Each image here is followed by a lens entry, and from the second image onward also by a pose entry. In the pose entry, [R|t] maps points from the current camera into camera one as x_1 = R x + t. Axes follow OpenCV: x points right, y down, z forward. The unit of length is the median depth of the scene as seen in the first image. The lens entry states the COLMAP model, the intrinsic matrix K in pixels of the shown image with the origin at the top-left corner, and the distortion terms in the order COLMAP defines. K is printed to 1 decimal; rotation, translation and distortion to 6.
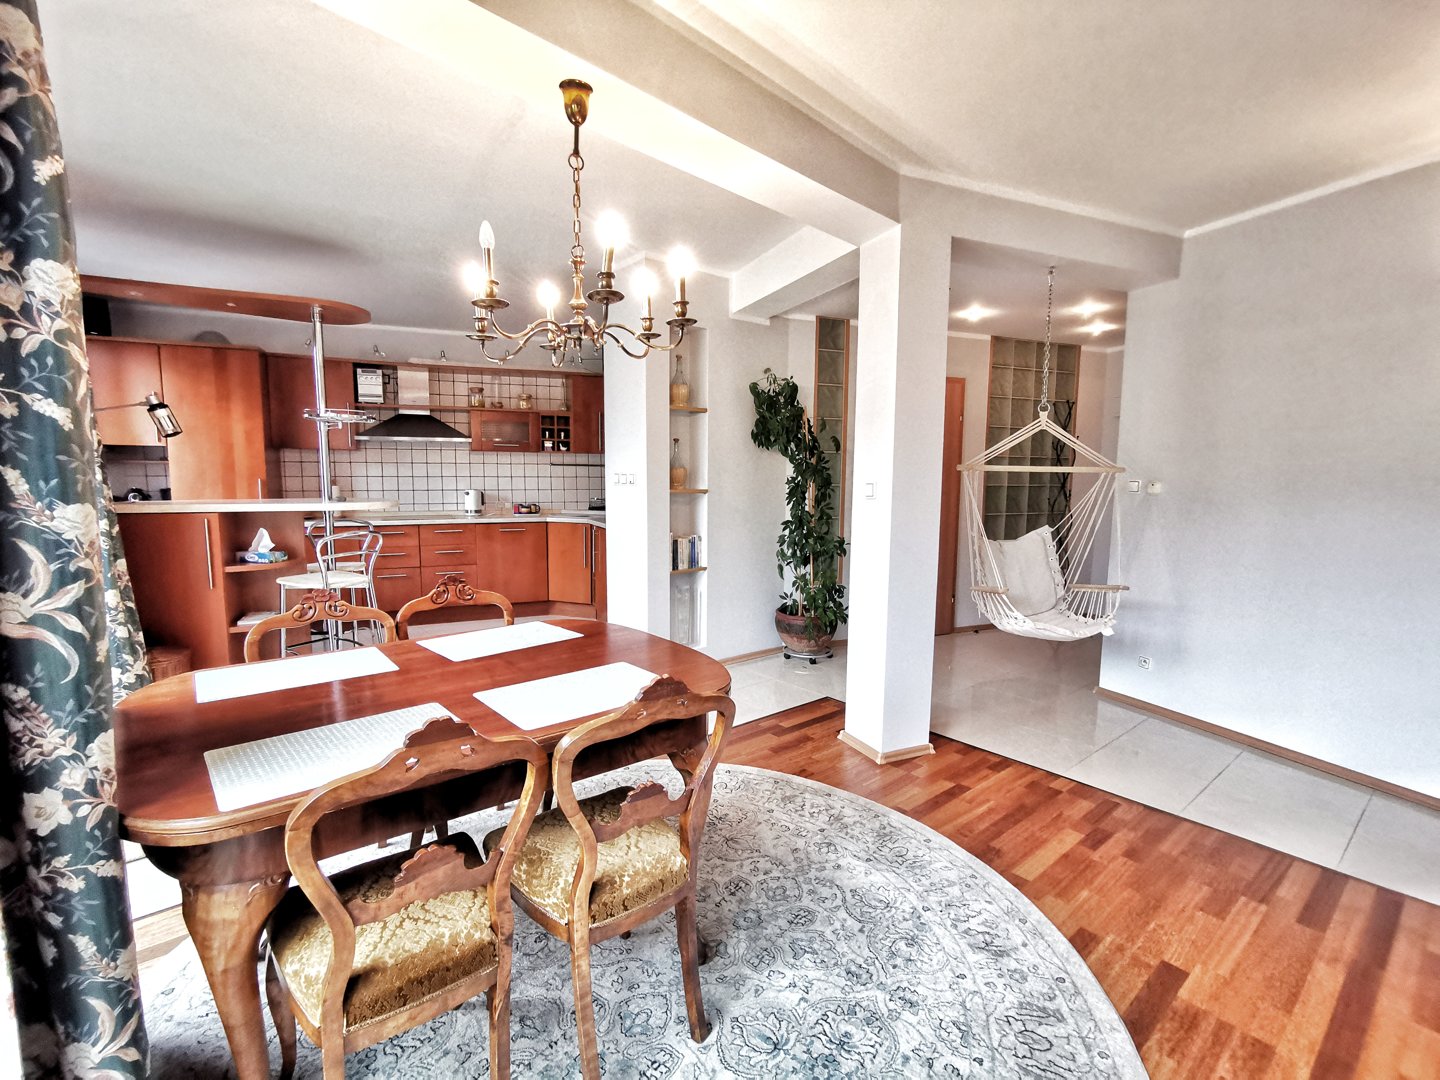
lens RADIAL K [[667.7, 0, 718.9], [0, 667.7, 541.8], [0, 0, 1]] dist [-0.000158, 0.000005]
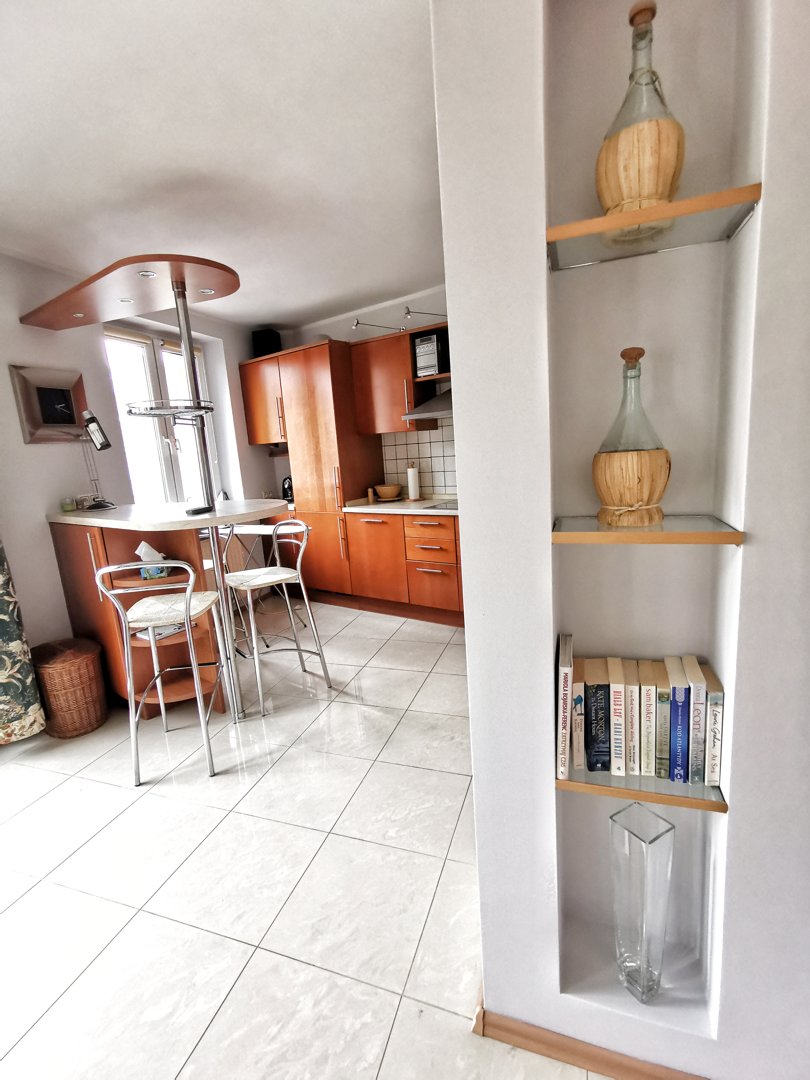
lens RADIAL K [[500.7, 0, 404.2], [0, 500.7, 538.0], [0, 0, 1]] dist [-0.000158, 0.000005]
pose [[0.509383, 0.117079, -0.852538, 0.078106], [-0.014766, 0.991745, 0.127374, -0.097480], [0.860413, -0.052293, 0.506906, 0.785844]]
